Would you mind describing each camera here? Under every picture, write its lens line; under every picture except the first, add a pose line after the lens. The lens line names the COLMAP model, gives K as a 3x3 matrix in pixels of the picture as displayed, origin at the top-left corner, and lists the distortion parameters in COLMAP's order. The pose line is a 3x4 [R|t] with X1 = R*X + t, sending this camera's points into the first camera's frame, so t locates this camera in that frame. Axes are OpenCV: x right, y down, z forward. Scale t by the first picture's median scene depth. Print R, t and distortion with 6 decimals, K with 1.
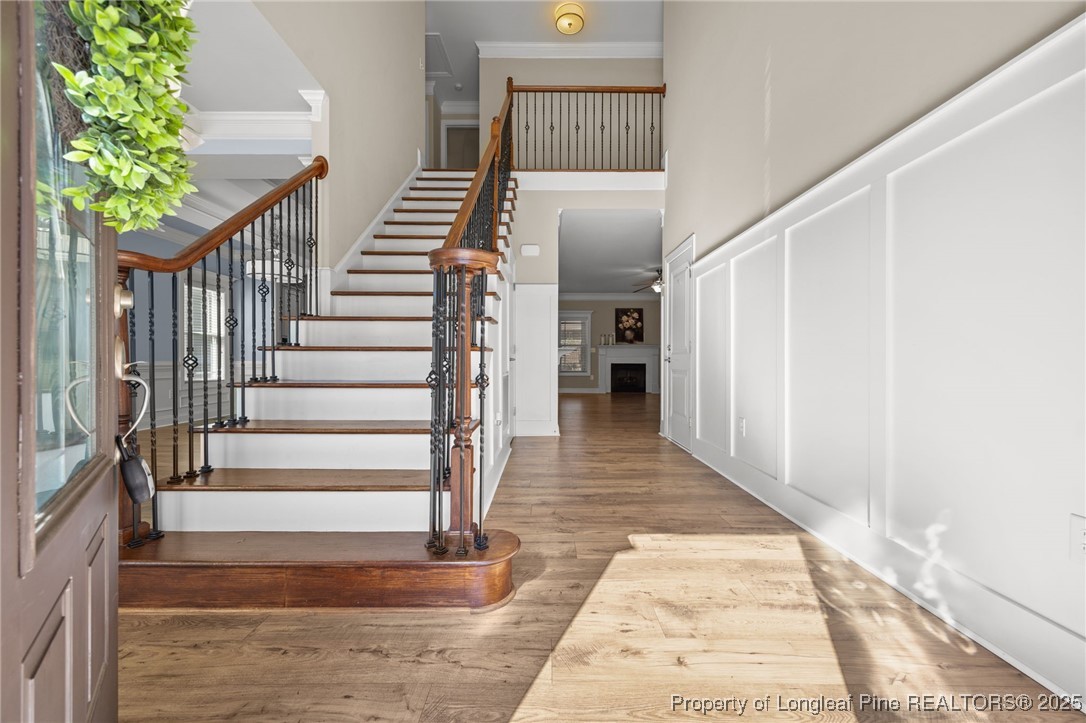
lens RADIAL K [[421.7, 0, 541.7], [0, 421.7, 357.3], [0, 0, 1]] dist [-0.002156, -0.000836]
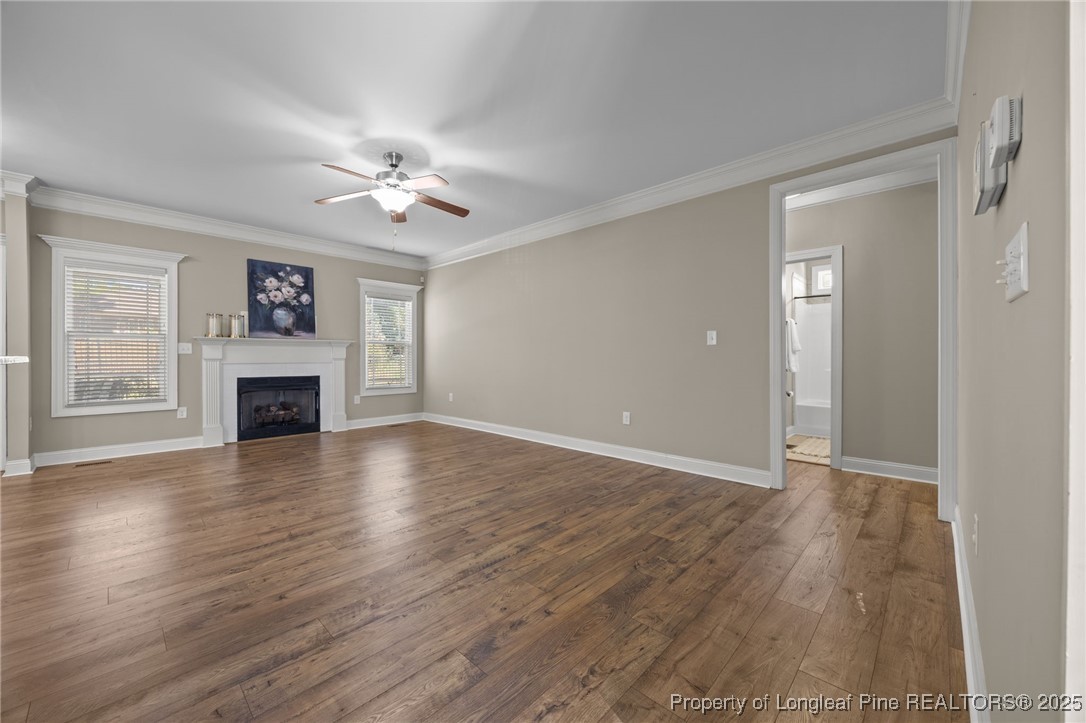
lens RADIAL K [[413.1, 0, 549.6], [0, 413.1, 360.1], [0, 0, 1]] dist [-0.002652, -0.000494]
pose [[0.683370, -0.006107, 0.730046, 0.070398], [0.006940, 0.999974, 0.001869, -0.003655], [-0.730039, 0.003789, 0.683395, 0.451235]]
